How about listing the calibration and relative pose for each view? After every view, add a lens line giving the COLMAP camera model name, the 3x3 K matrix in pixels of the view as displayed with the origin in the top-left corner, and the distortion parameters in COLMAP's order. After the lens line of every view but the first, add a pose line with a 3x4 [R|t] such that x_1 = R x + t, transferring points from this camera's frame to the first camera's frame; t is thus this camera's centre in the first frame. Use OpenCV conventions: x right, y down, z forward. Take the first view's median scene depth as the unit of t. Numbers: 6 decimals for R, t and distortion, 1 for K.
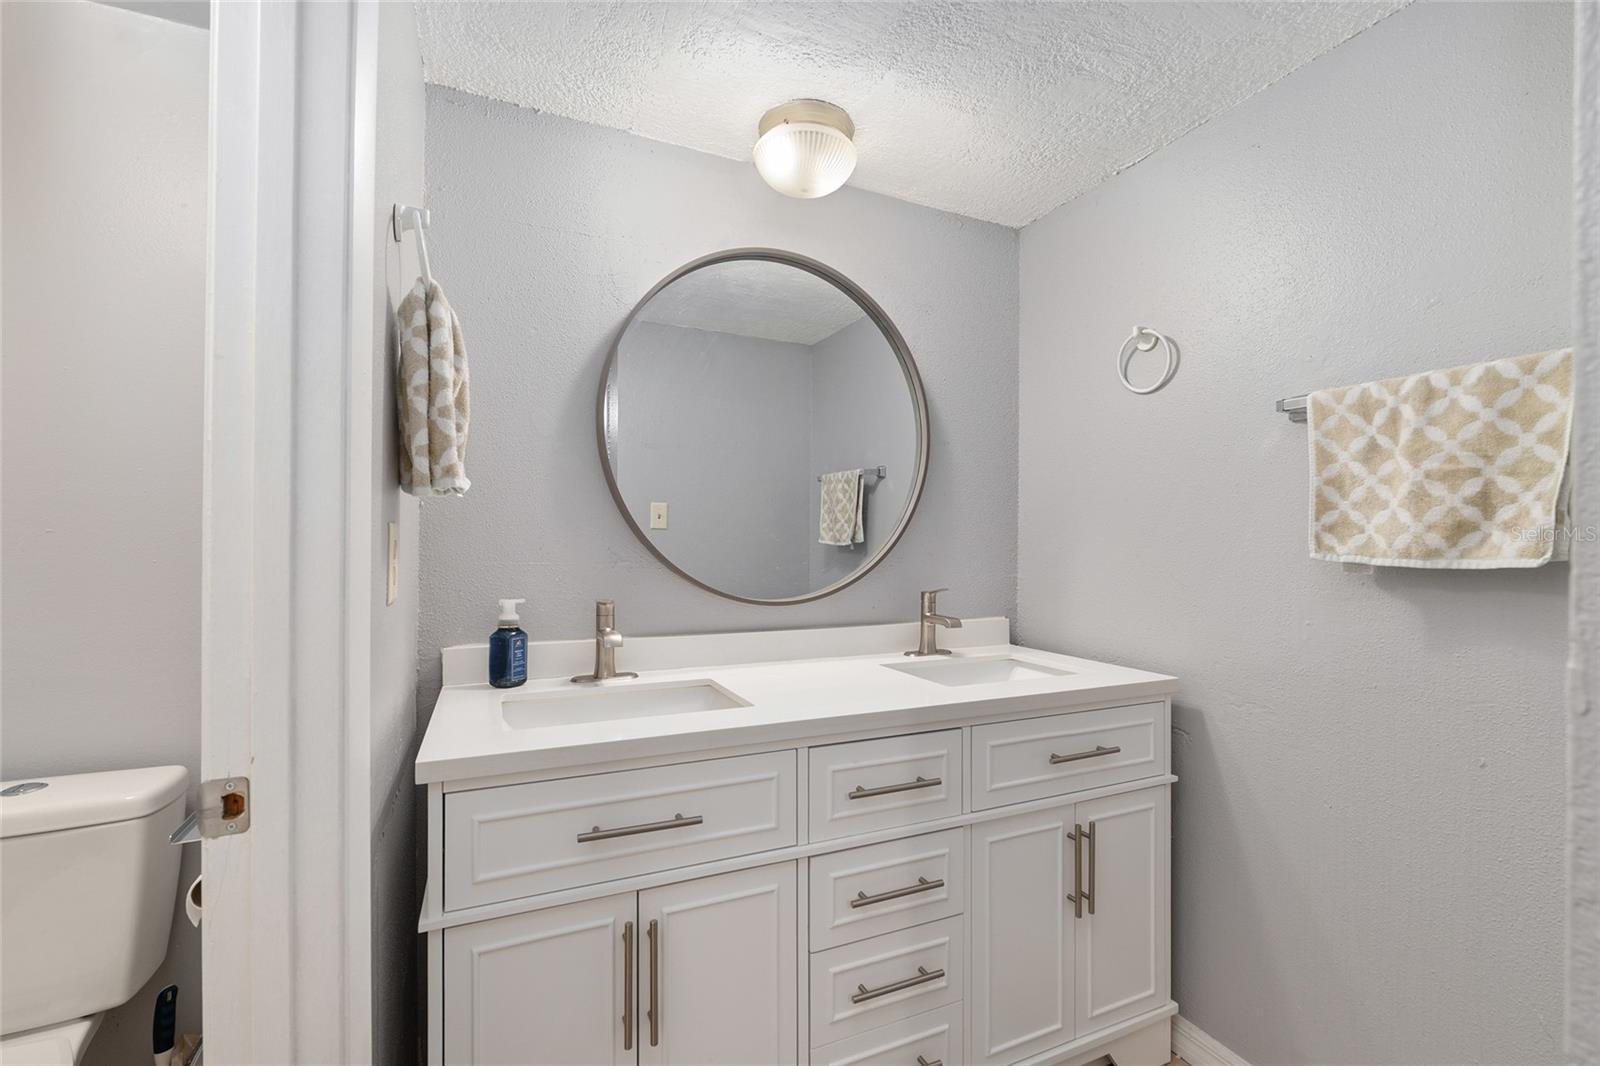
lens RADIAL K [[688.7, 0, 800.0], [0, 688.7, 533.0], [0, 0, 1]] dist [-0.000508, 0.000012]
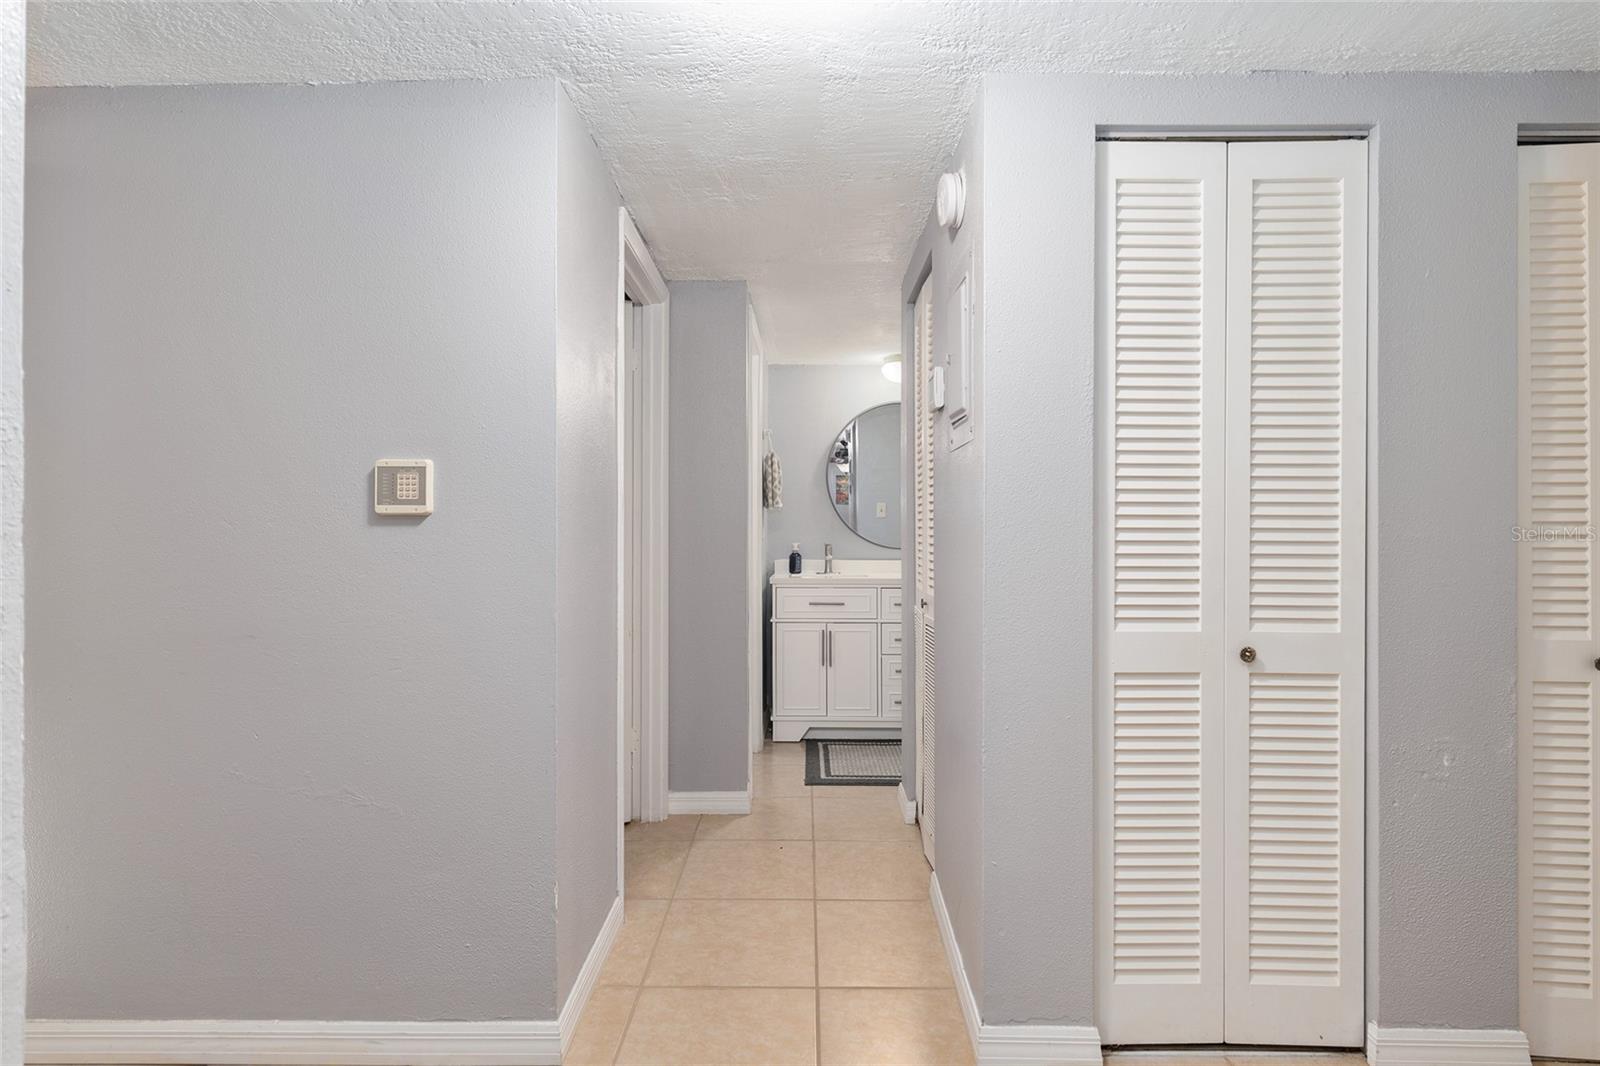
lens RADIAL K [[800.6, 0, 800.0], [0, 800.6, 533.0], [0, 0, 1]] dist [-0.000021, -0.000004]
pose [[0.907259, 0.002086, -0.420568, 1.312707], [0.004271, 0.999890, 0.014172, 0.016126], [0.420552, -0.014654, 0.907150, -2.650560]]
